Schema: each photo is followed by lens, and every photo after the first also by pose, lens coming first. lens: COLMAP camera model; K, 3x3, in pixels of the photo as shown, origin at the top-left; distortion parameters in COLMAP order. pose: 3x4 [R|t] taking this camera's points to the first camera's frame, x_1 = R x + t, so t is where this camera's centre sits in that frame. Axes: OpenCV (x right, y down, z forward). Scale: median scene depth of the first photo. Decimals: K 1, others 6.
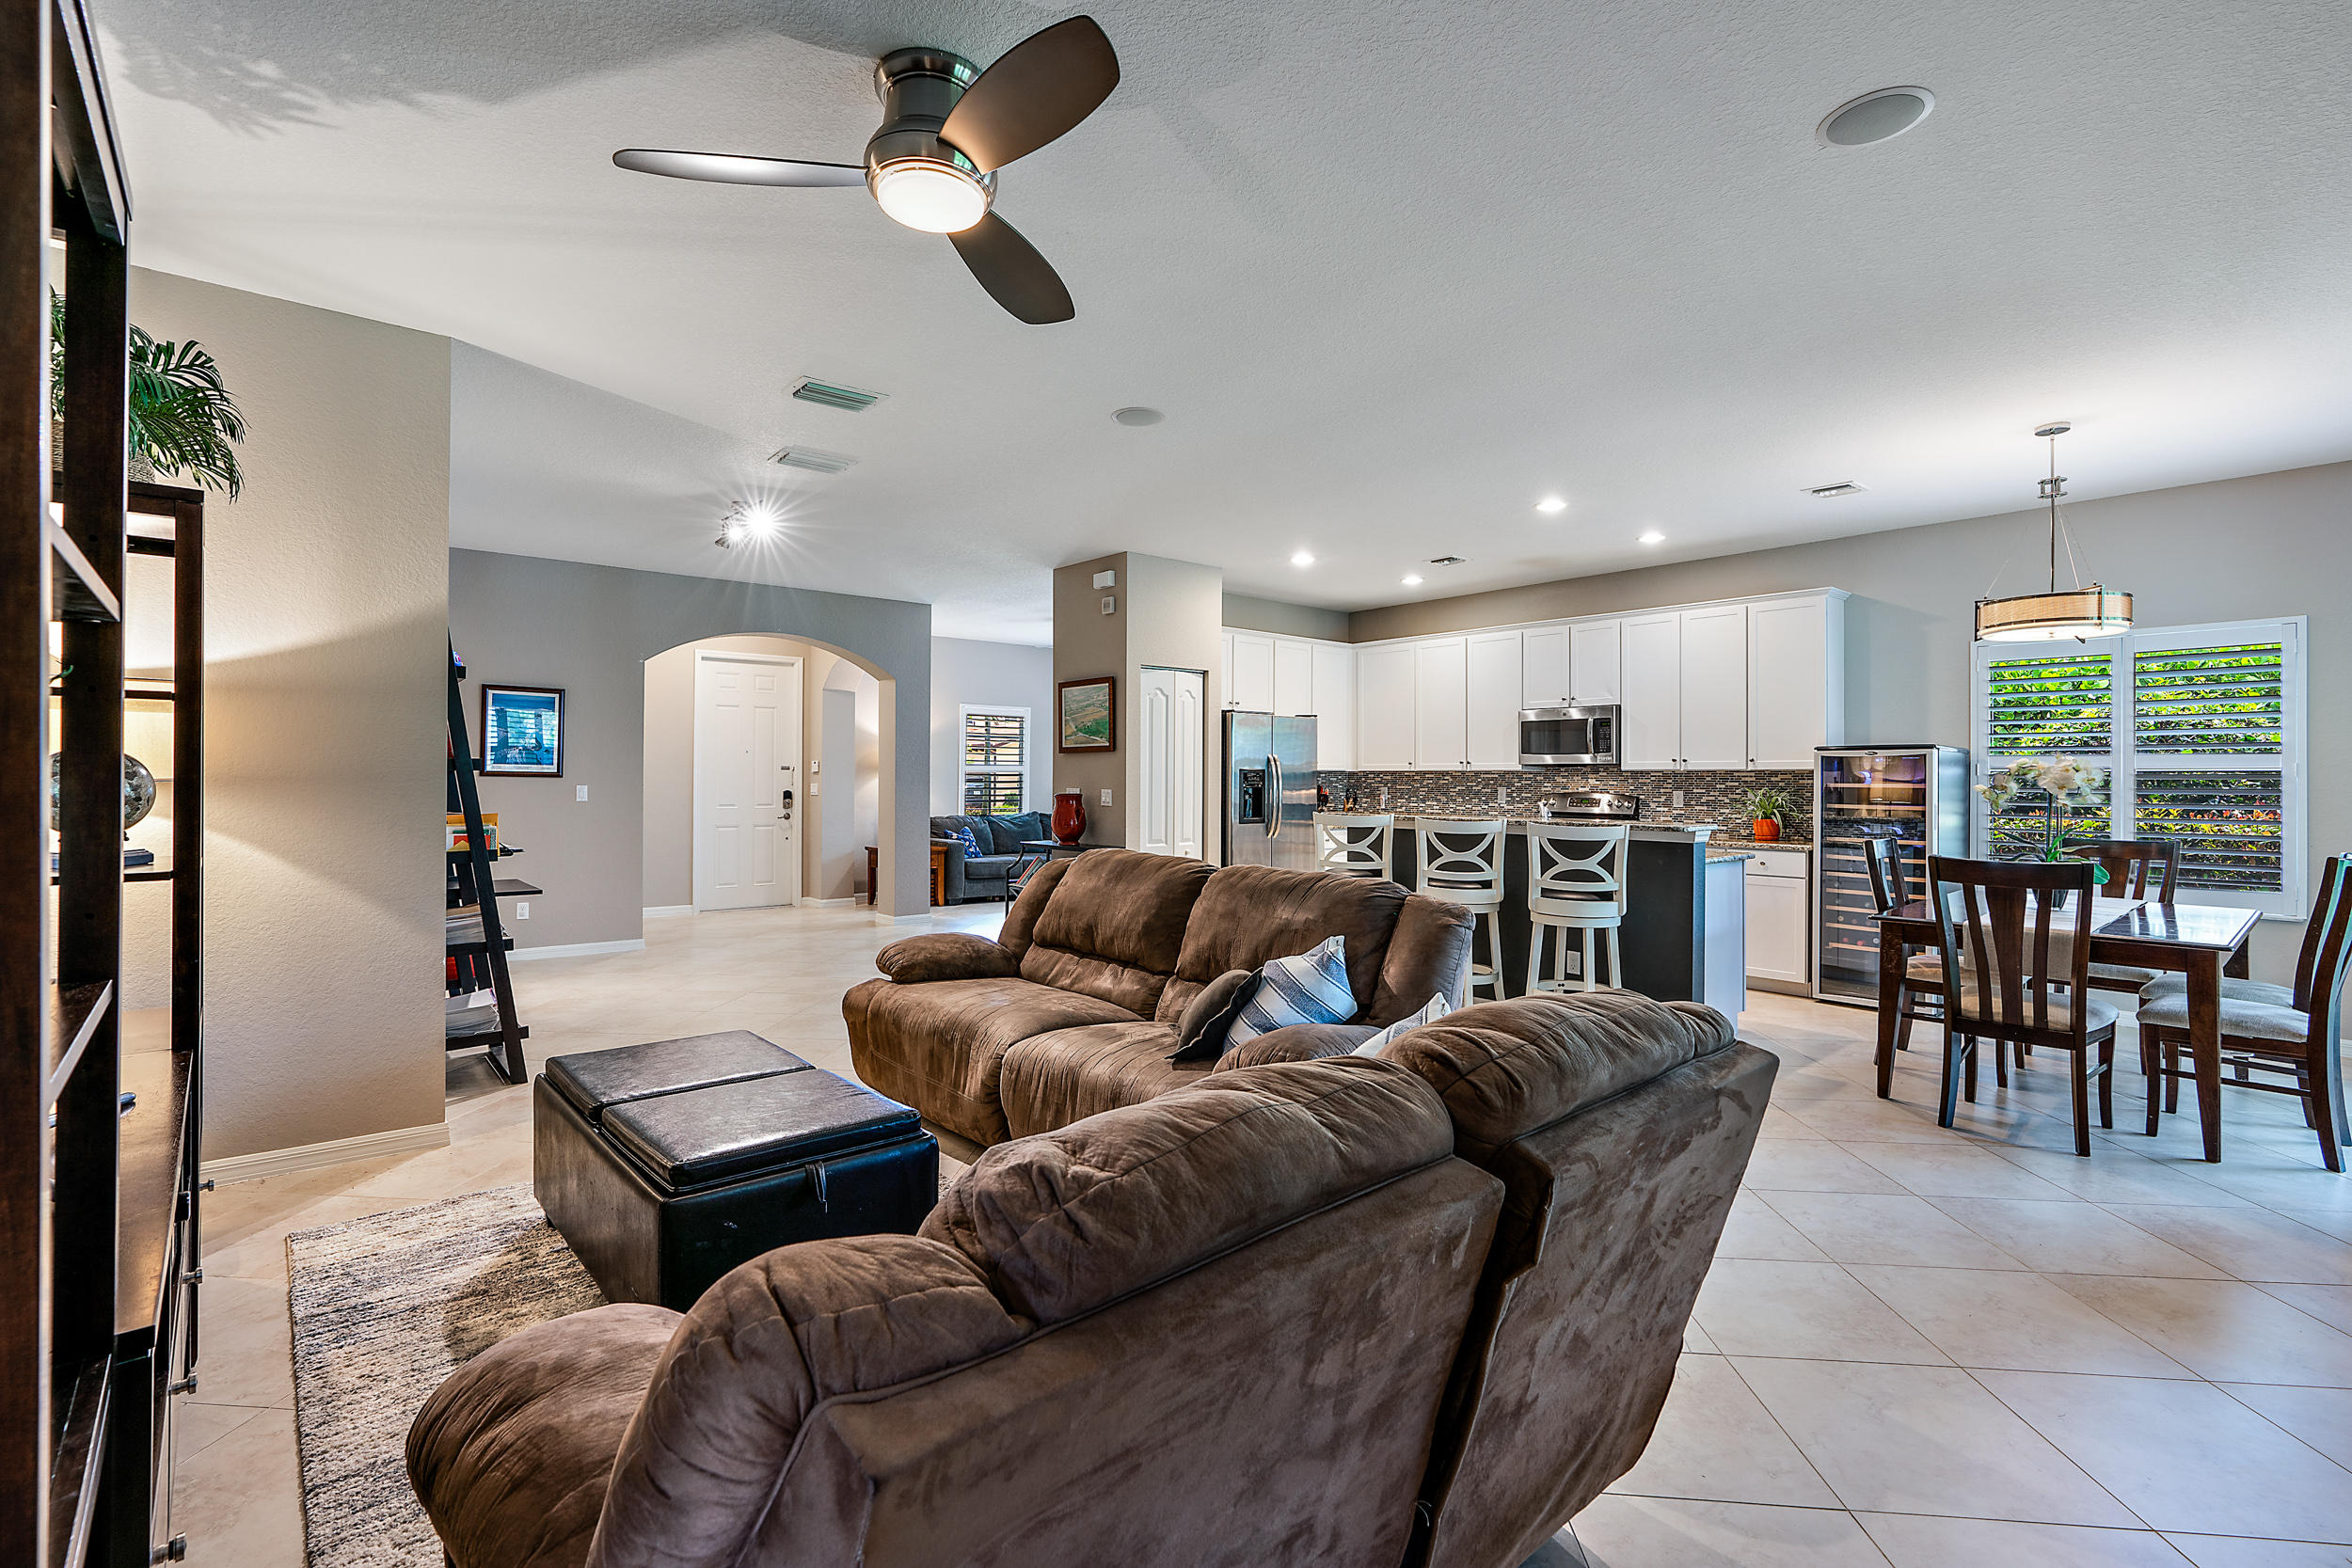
lens RADIAL K [[1077.1, 0, 1176.0], [0, 1077.1, 784.0], [0, 0, 1]] dist [0.003649, 0.001099]
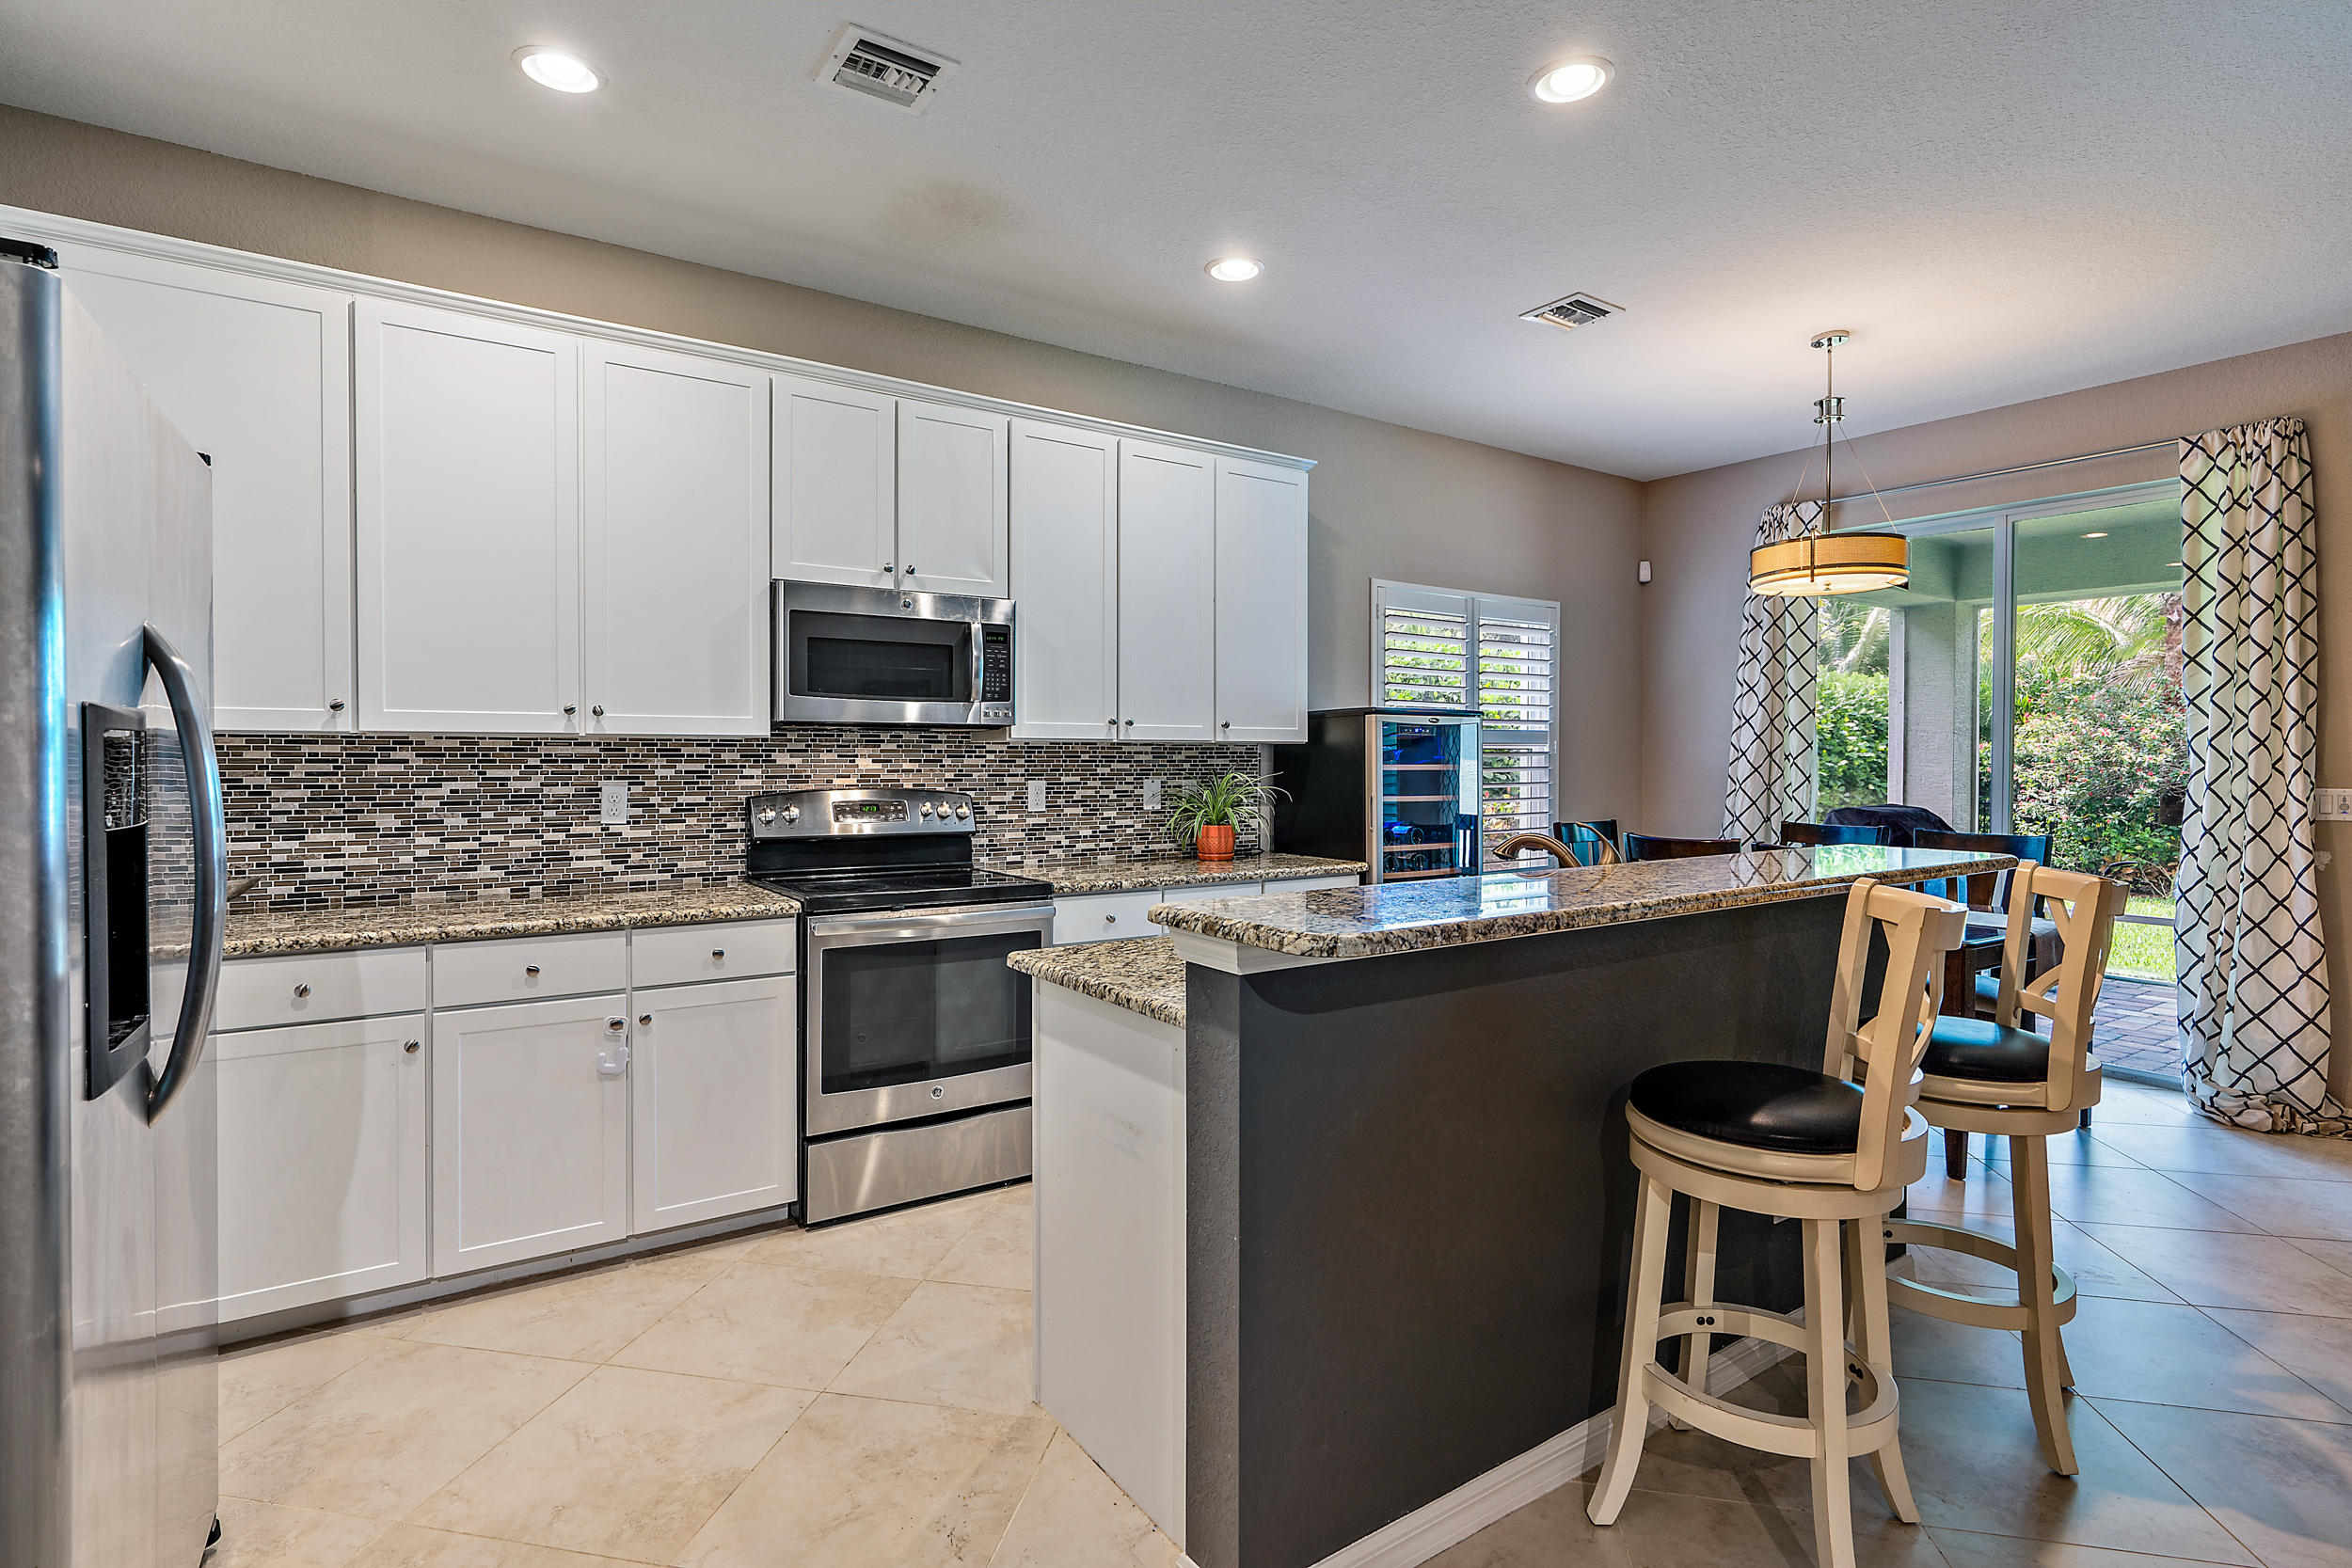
lens RADIAL K [[1139.5, 0, 1176.0], [0, 1139.5, 784.0], [0, 0, 1]] dist [-0.001562, -0.000070]
pose [[0.102974, -0.029457, 0.994248, -0.077572], [0.003096, 0.999566, 0.029294, -0.008038], [-0.994679, 0.000062, 0.103020, 0.909771]]
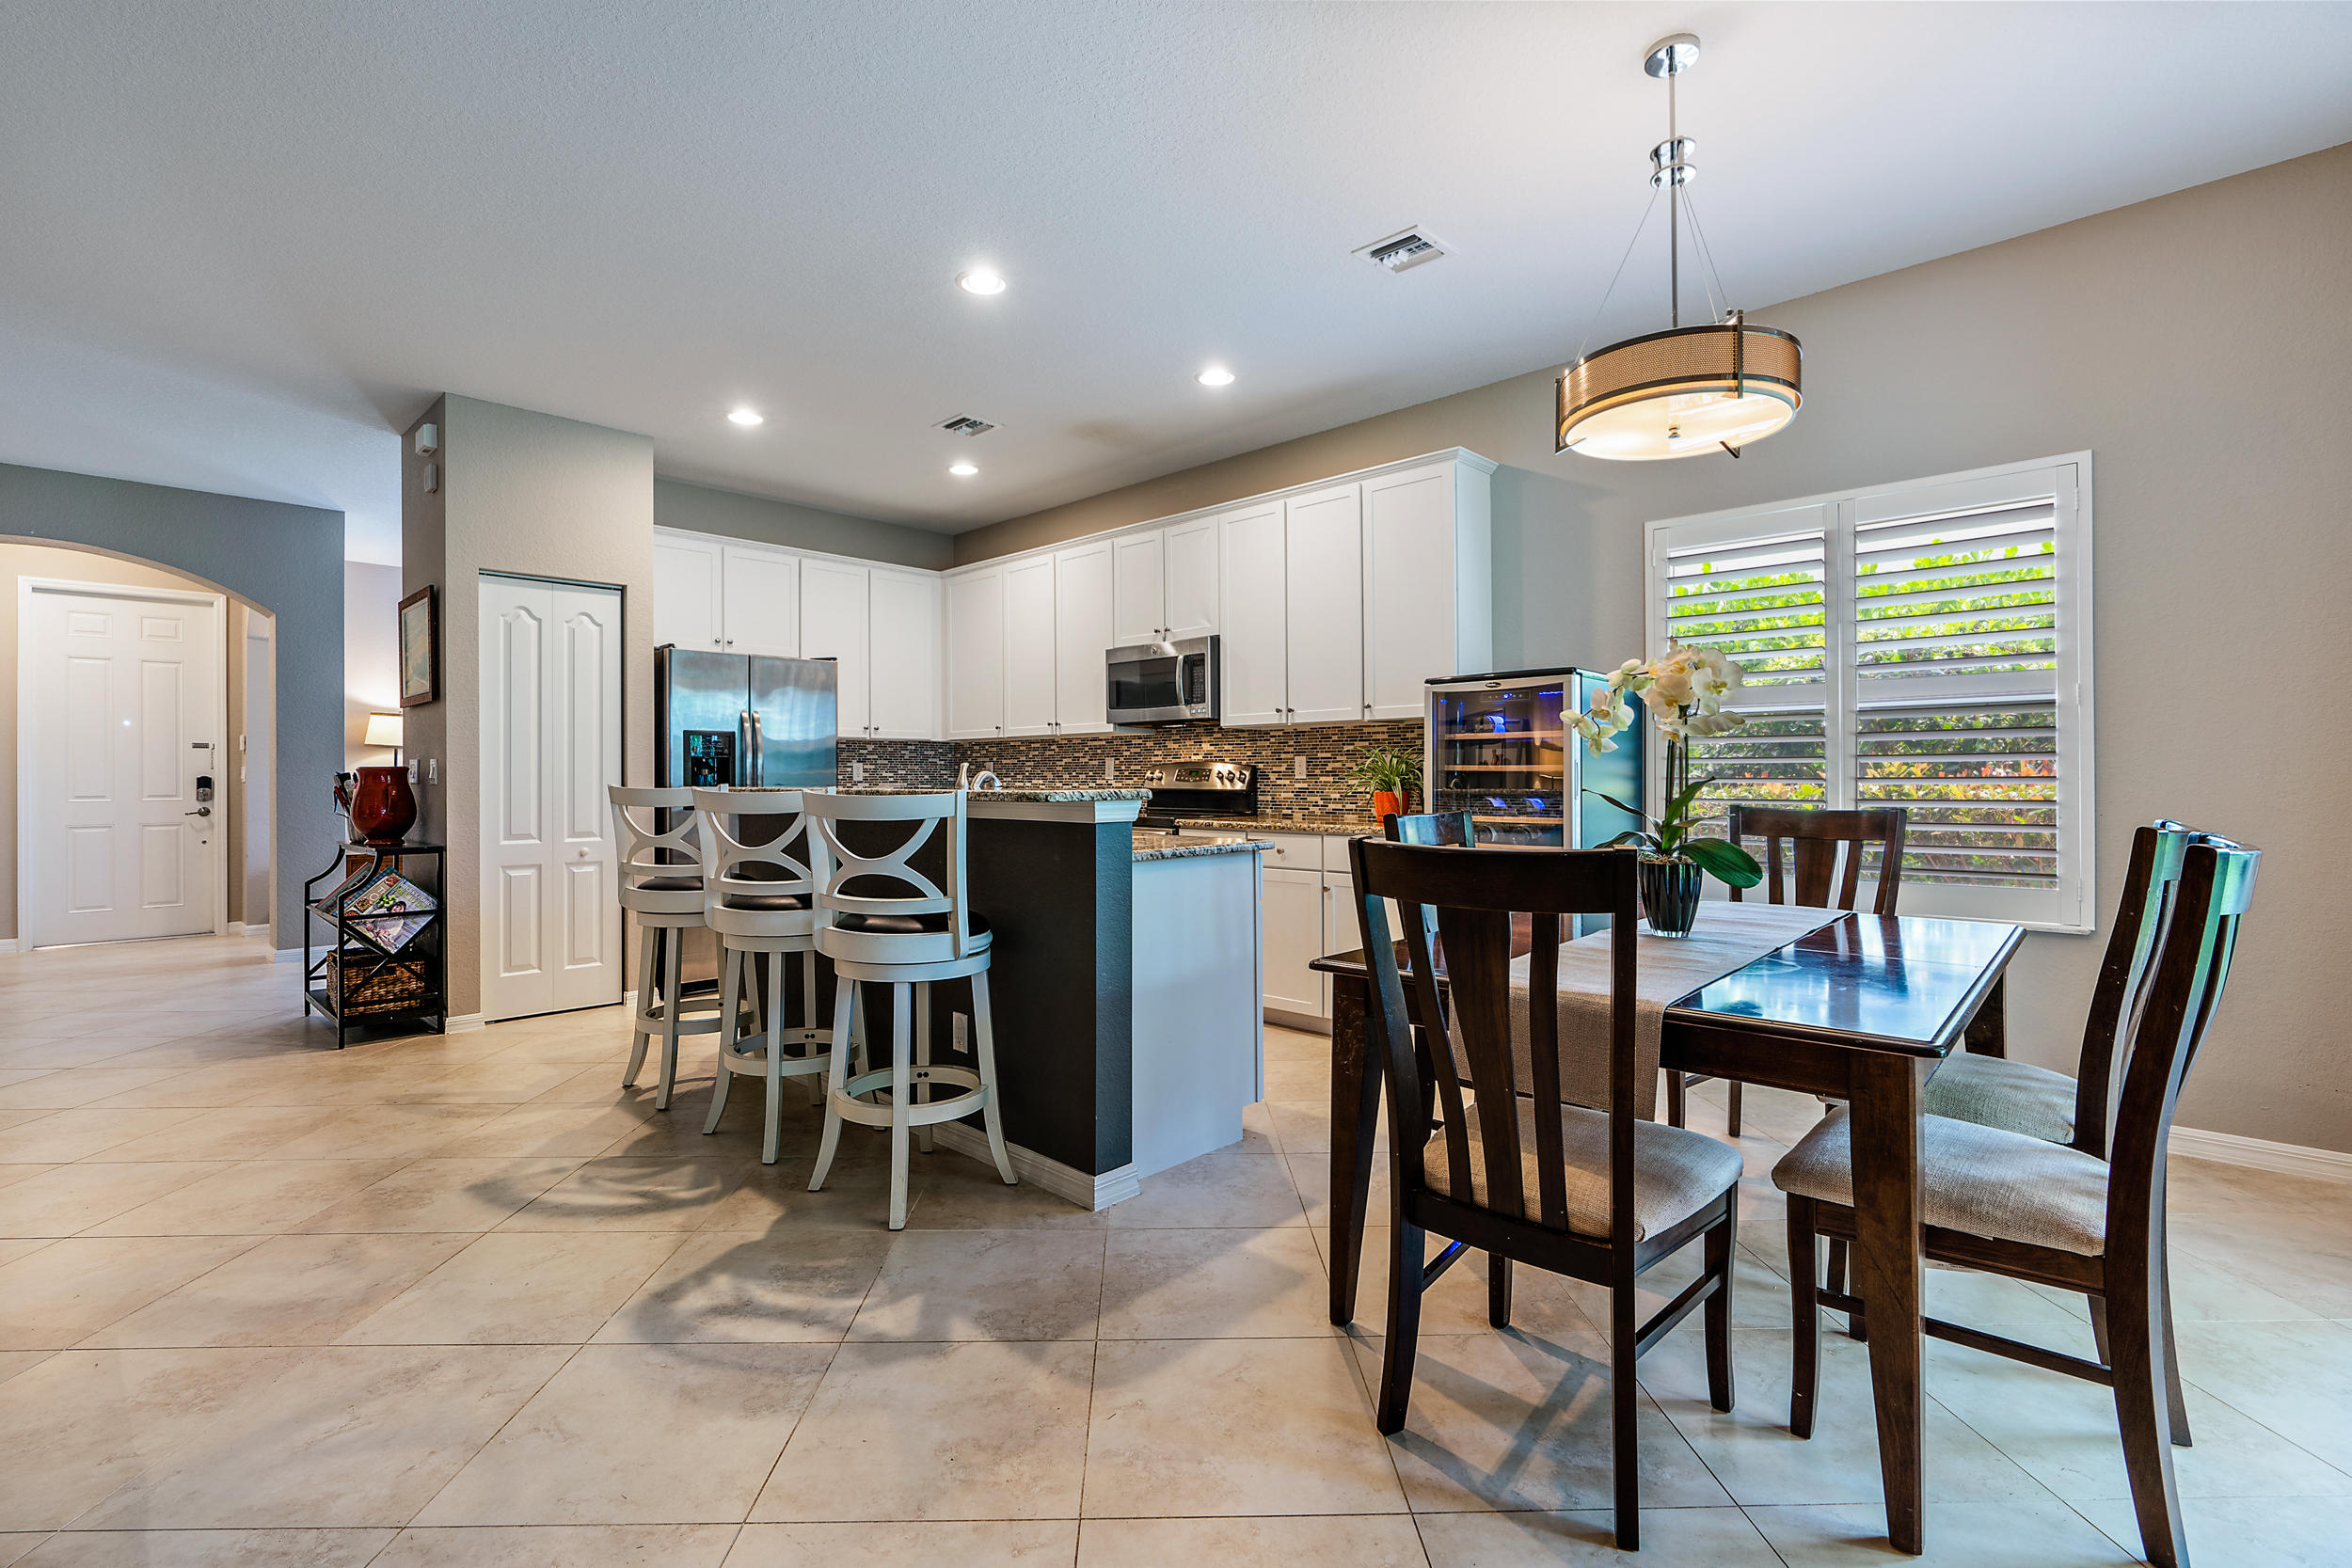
lens RADIAL K [[1067.5, 0, 1176.0], [0, 1067.5, 784.0], [0, 0, 1]] dist [-0.003083, 0.000515]
pose [[0.995146, -0.009903, 0.097905, 0.326224], [0.009815, 0.999951, 0.001381, 0.024045], [-0.097914, -0.000414, 0.995195, 0.314554]]
